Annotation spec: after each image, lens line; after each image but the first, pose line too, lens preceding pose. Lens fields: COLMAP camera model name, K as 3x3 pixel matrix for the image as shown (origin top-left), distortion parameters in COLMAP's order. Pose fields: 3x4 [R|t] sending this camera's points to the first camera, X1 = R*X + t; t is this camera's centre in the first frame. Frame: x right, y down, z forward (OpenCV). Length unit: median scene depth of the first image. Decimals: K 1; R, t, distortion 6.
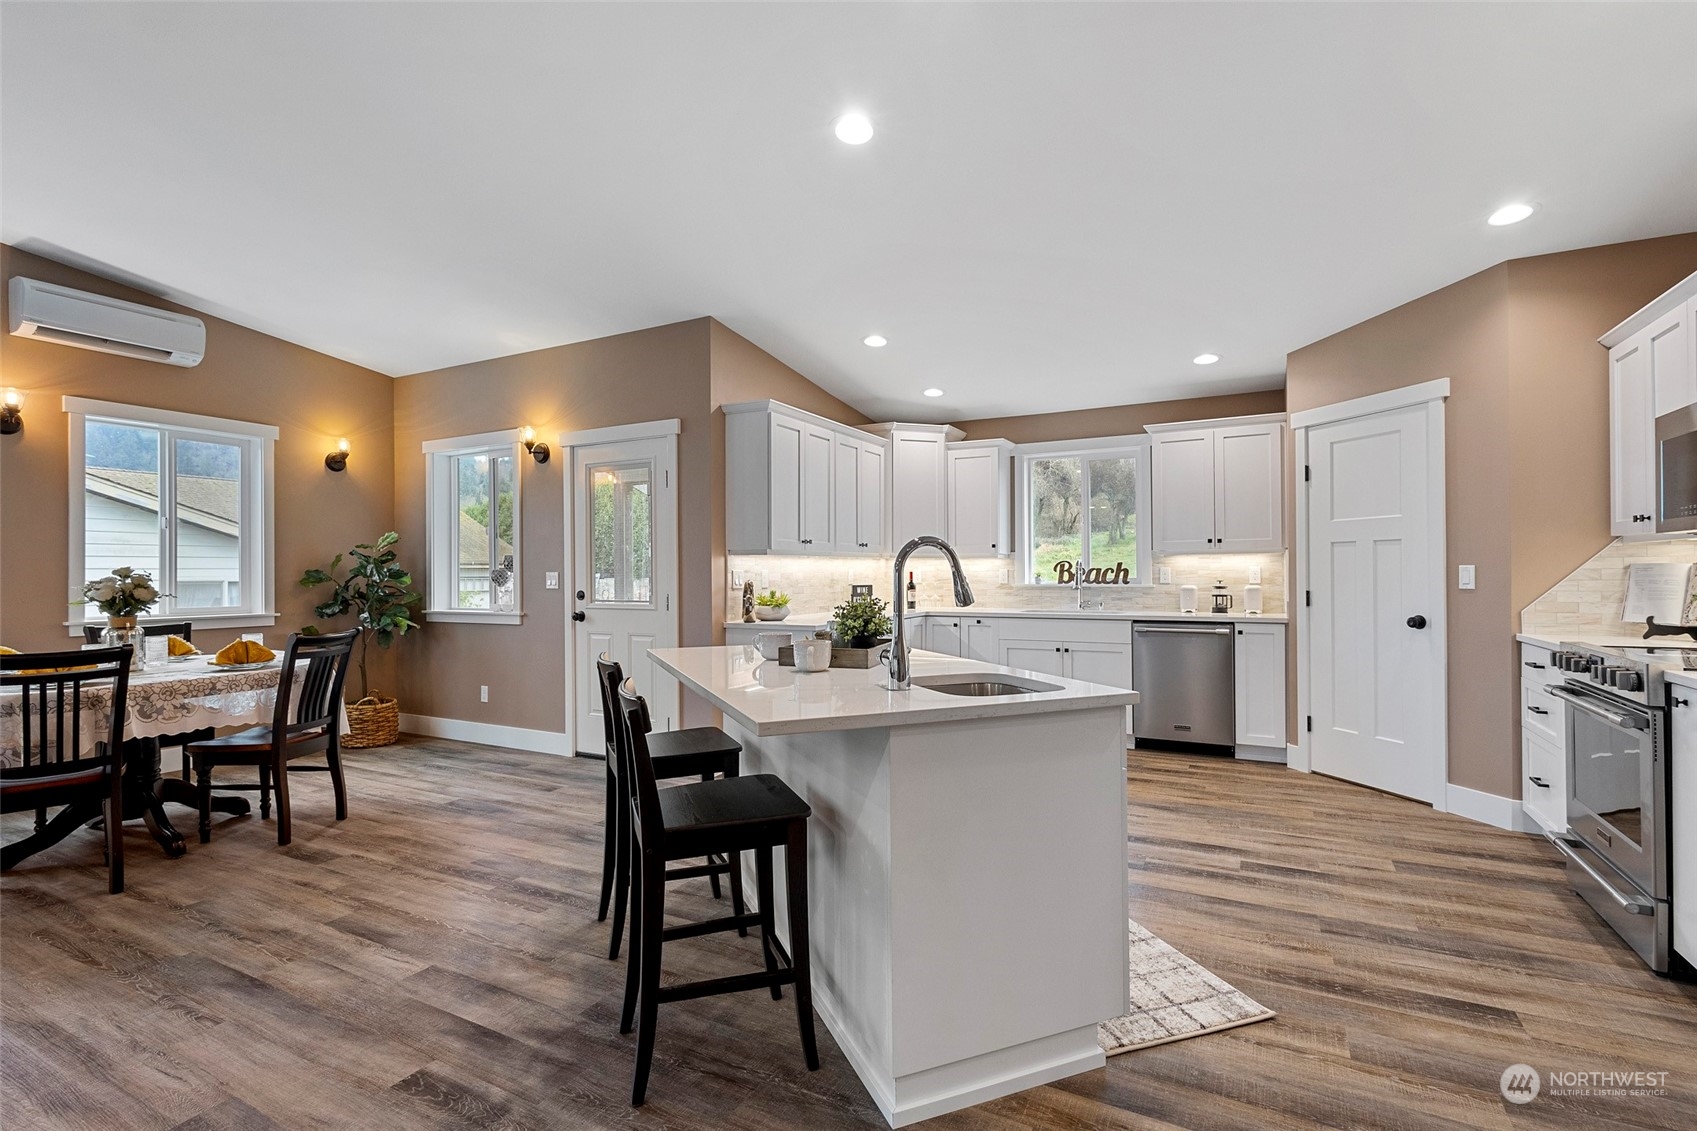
lens RADIAL K [[780.3, 0, 851.9], [0, 780.3, 566.1], [0, 0, 1]] dist [0.011402, -0.000439]
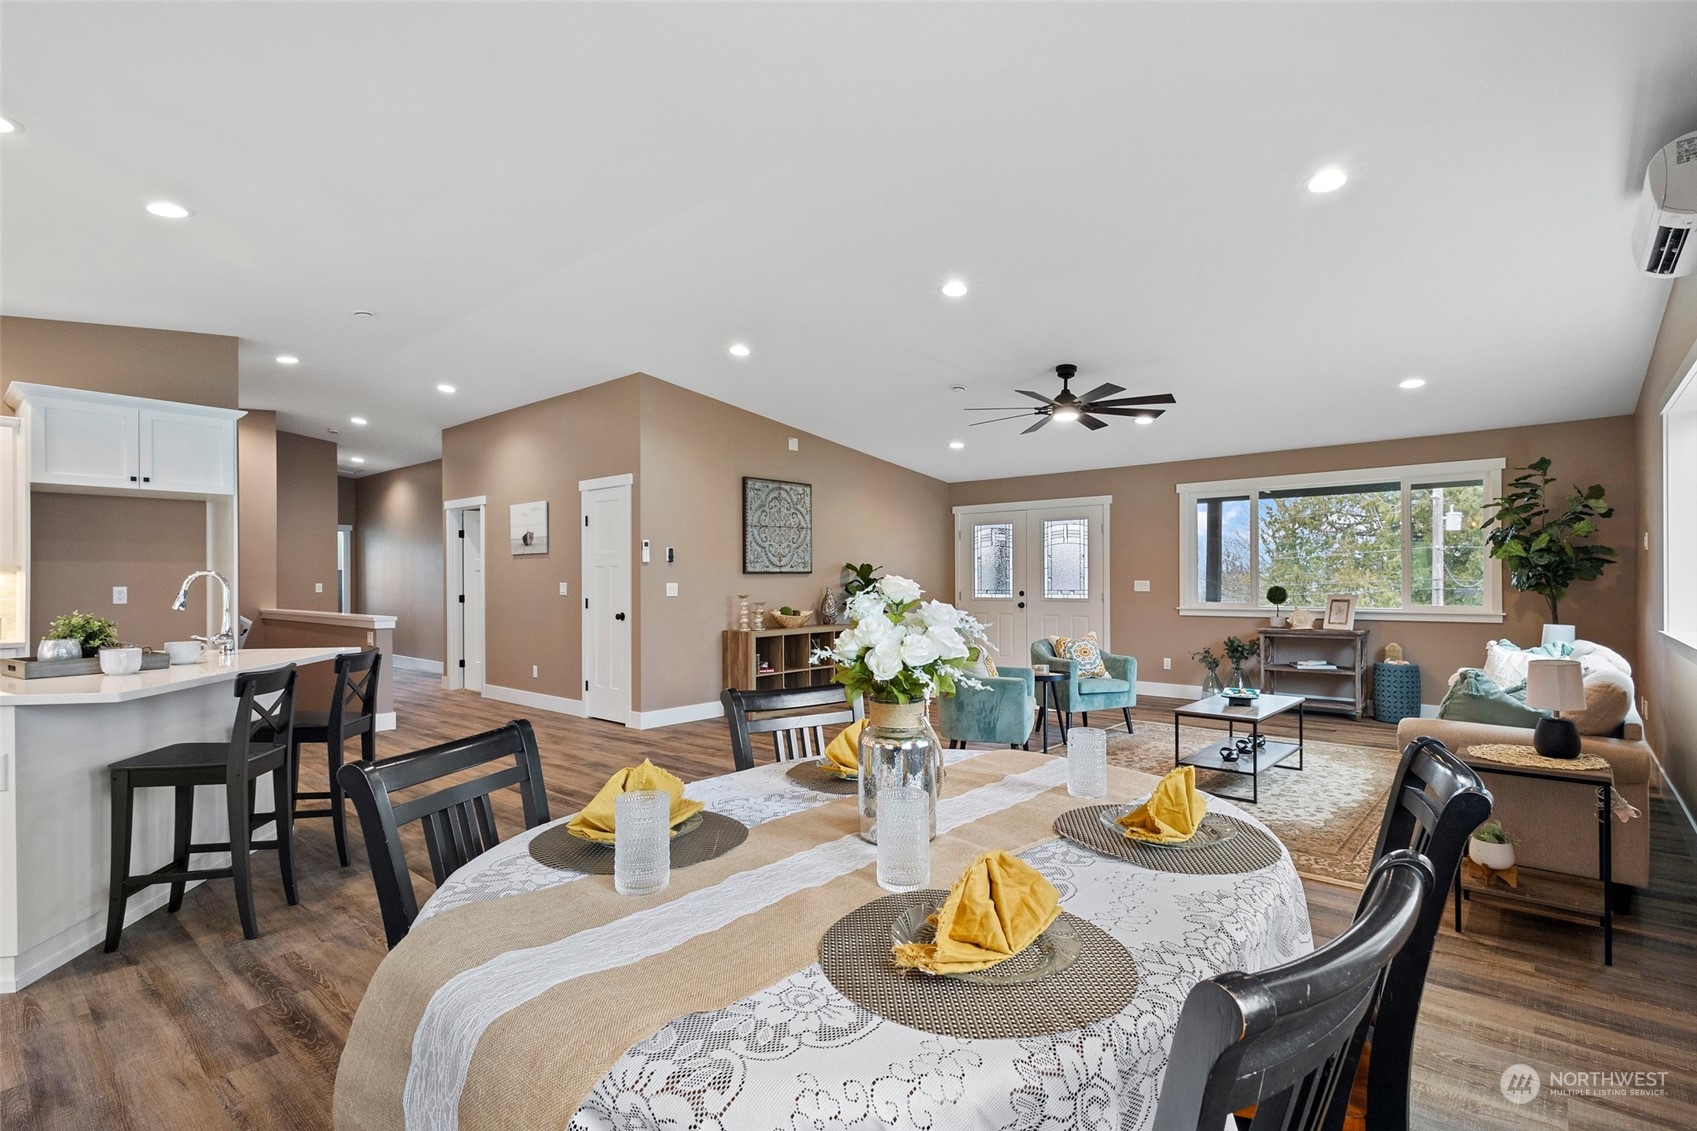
lens RADIAL K [[801.8, 0, 843.1], [0, 801.8, 579.8], [0, 0, 1]] dist [0.010865, 0.000216]
pose [[-0.972540, 0.010345, 0.232506, -0.647133], [0.008725, 0.999930, -0.007994, 0.003913], [-0.232573, -0.005746, -0.972562, 0.912423]]
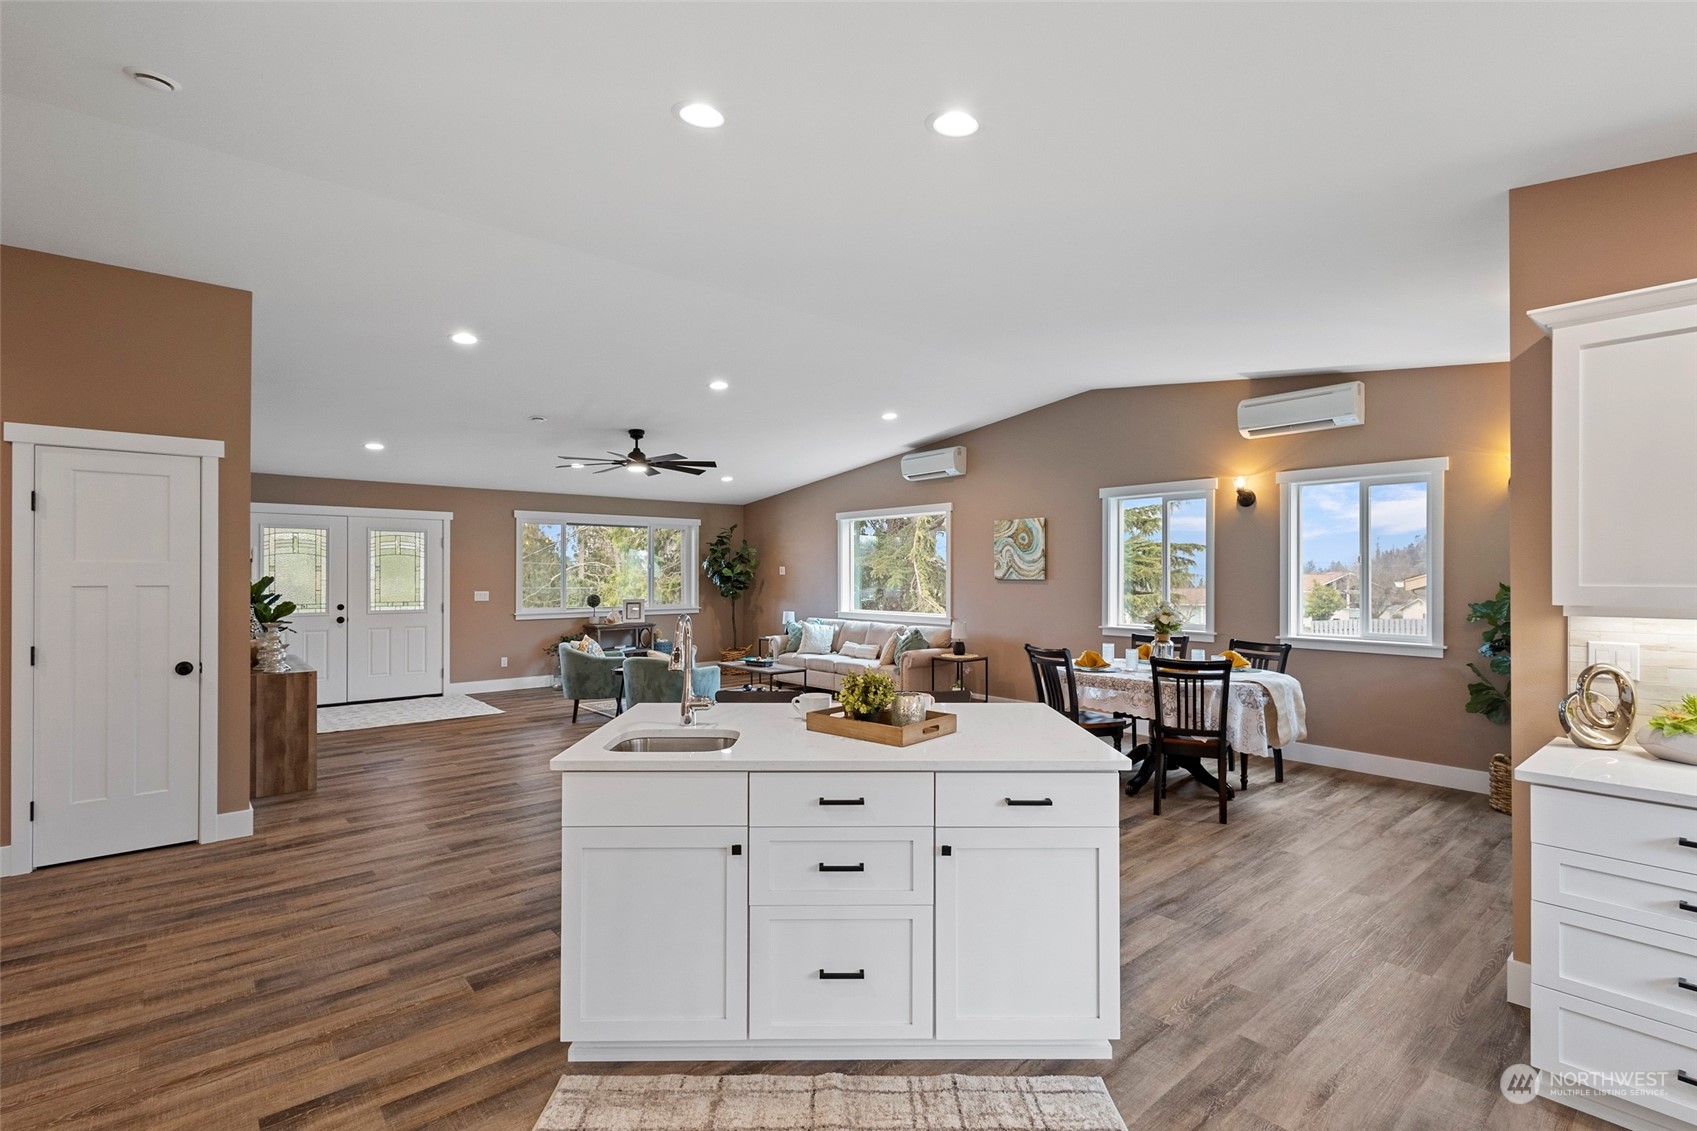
lens RADIAL K [[784.7, 0, 850.1], [0, 784.7, 571.8], [0, 0, 1]] dist [0.013879, -0.000079]
pose [[-0.367692, 0.004603, -0.929936, 0.449426], [0.008736, 0.999961, 0.001495, -0.040014], [0.929907, -0.007575, -0.367717, 0.645988]]
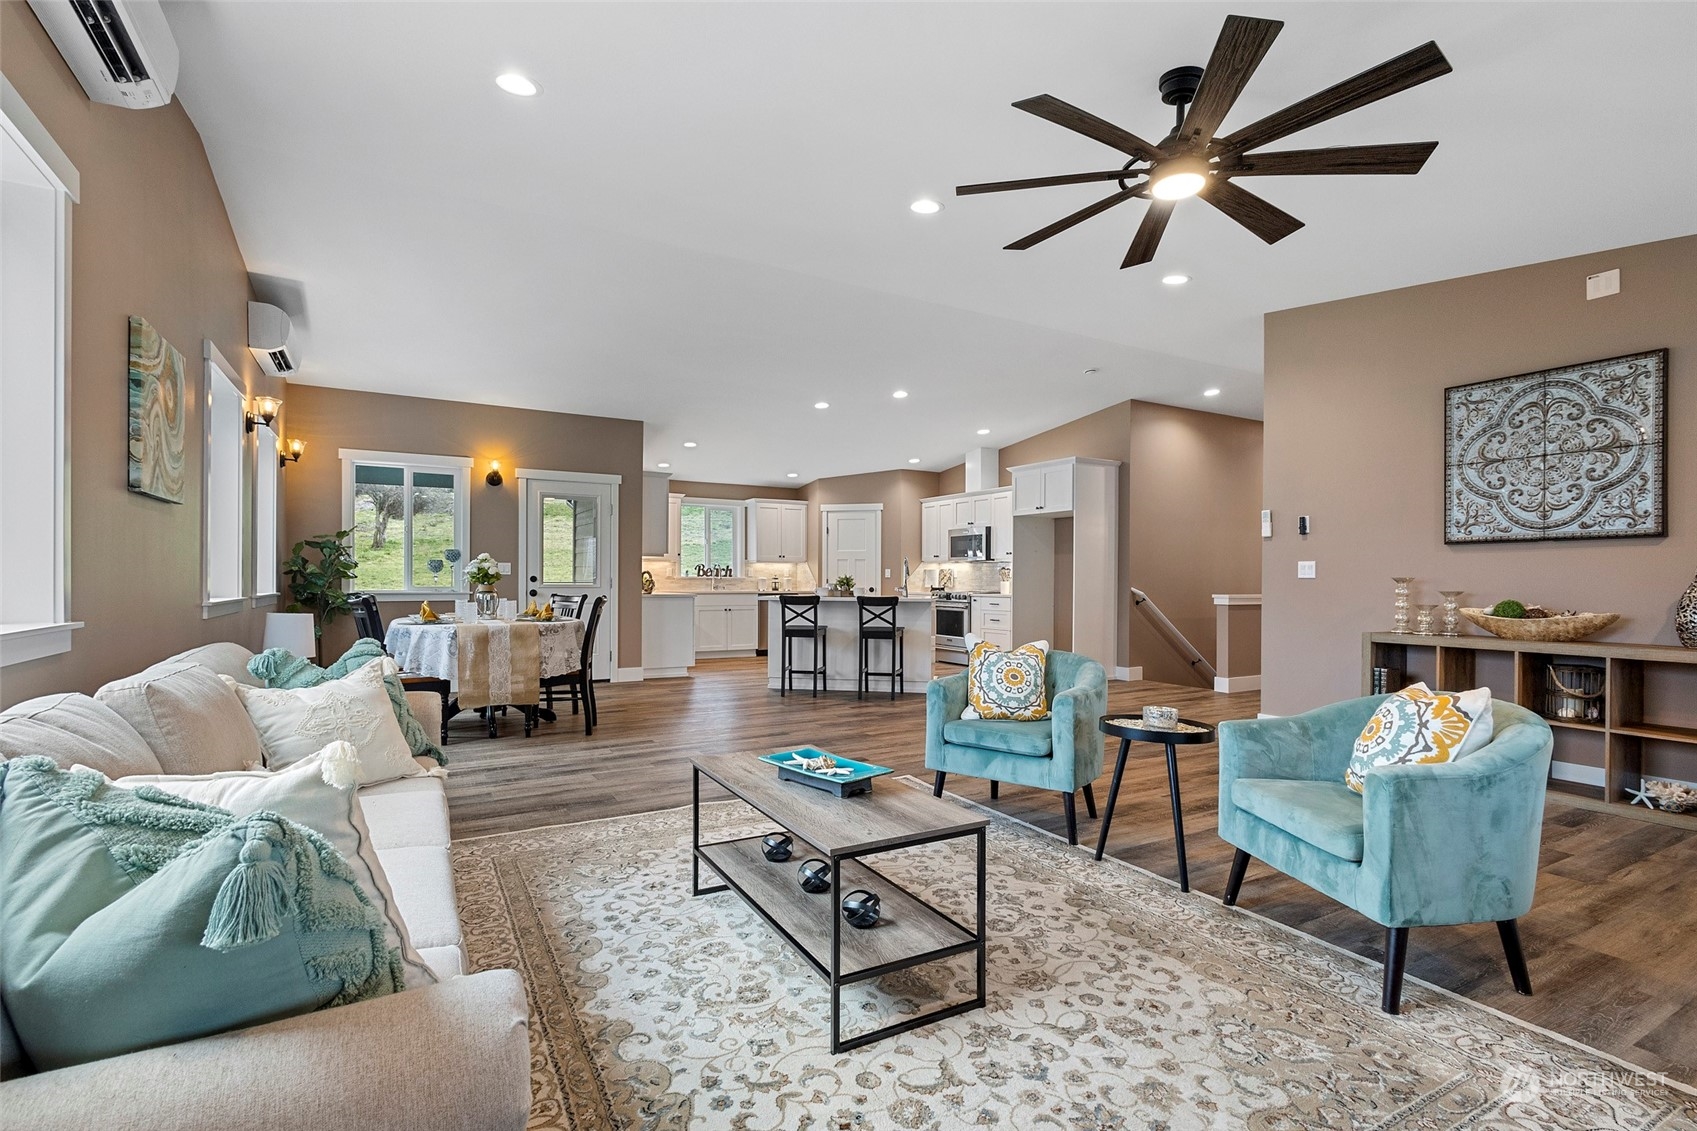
lens RADIAL K [[785.5, 0, 845.3], [0, 785.5, 582.0], [0, 0, 1]] dist [0.007684, -0.001179]
pose [[0.536224, 0.005940, 0.844055, -1.215999], [-0.014894, 0.999886, 0.002425, 0.028418], [-0.843945, -0.013872, 0.536251, -0.294432]]
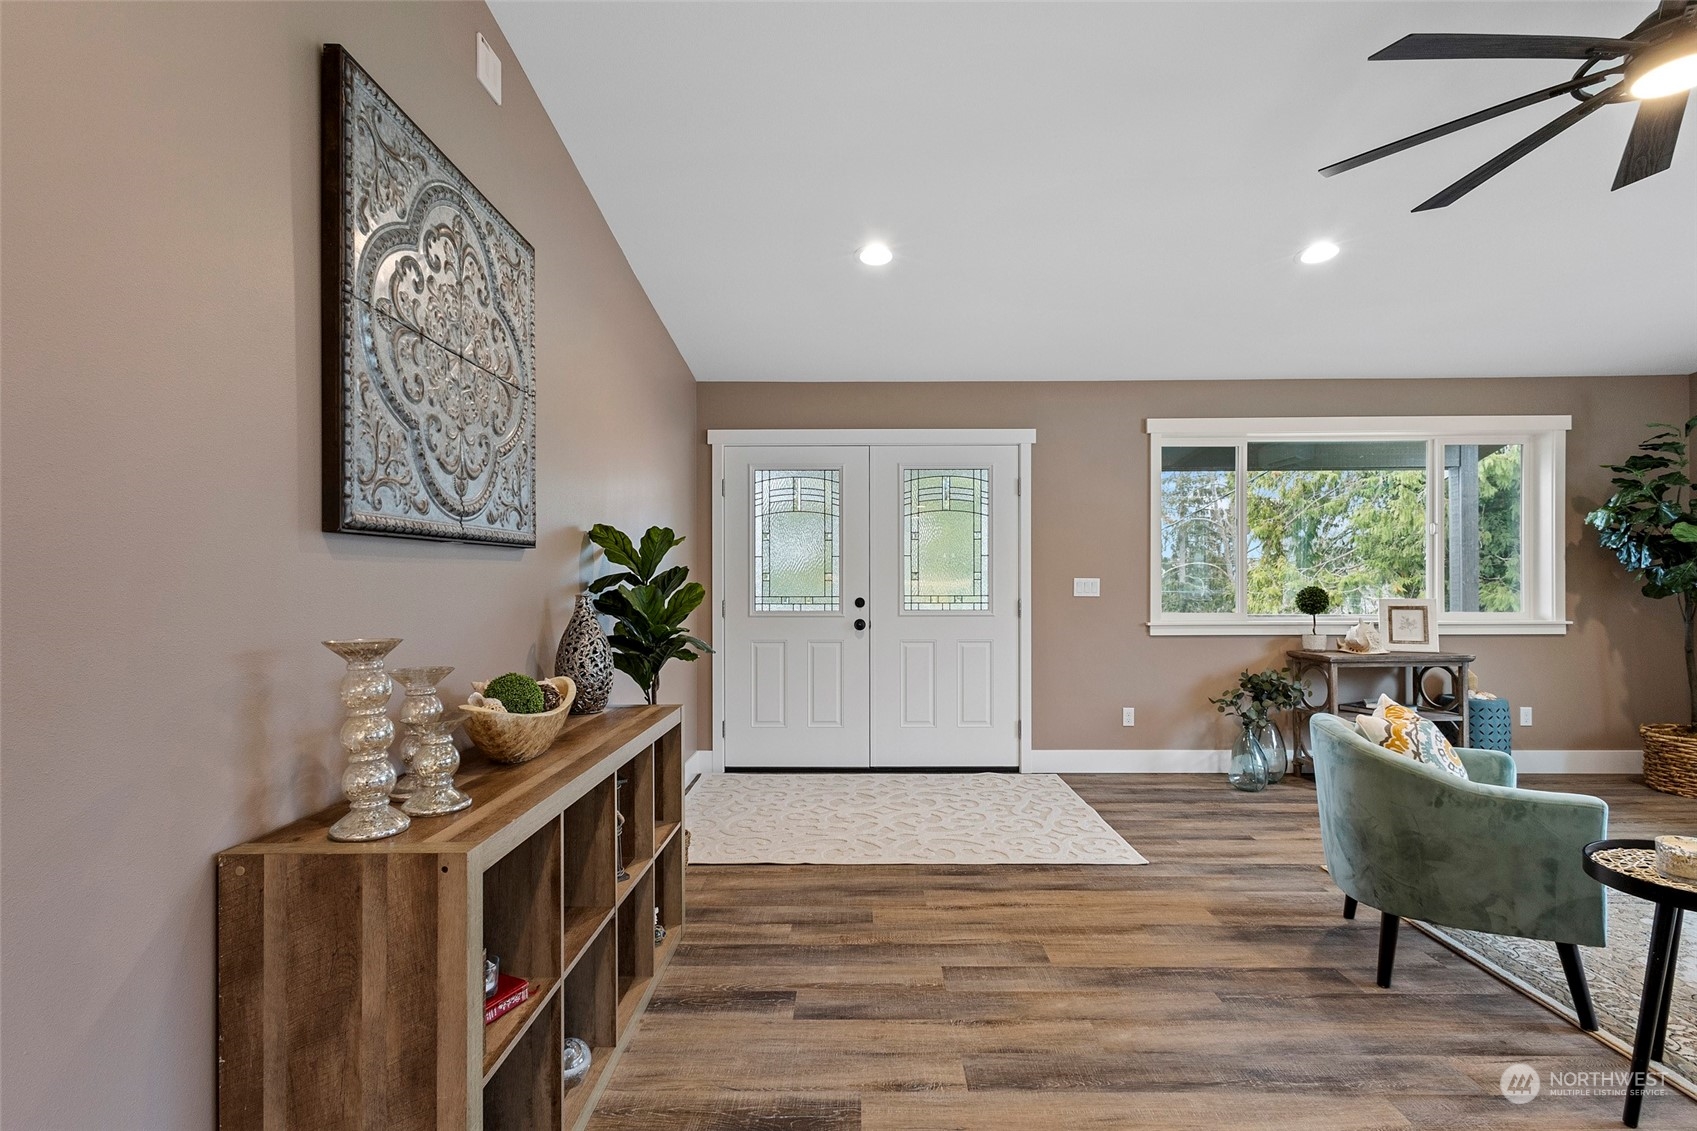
lens RADIAL K [[785.5, 0, 845.3], [0, 785.5, 582.0], [0, 0, 1]] dist [0.007684, -0.001179]
pose [[-0.889796, 0.009400, -0.456262, -0.196904], [0.011661, 0.999930, -0.002139, 0.001129], [0.456210, -0.007224, -0.889843, -0.060330]]
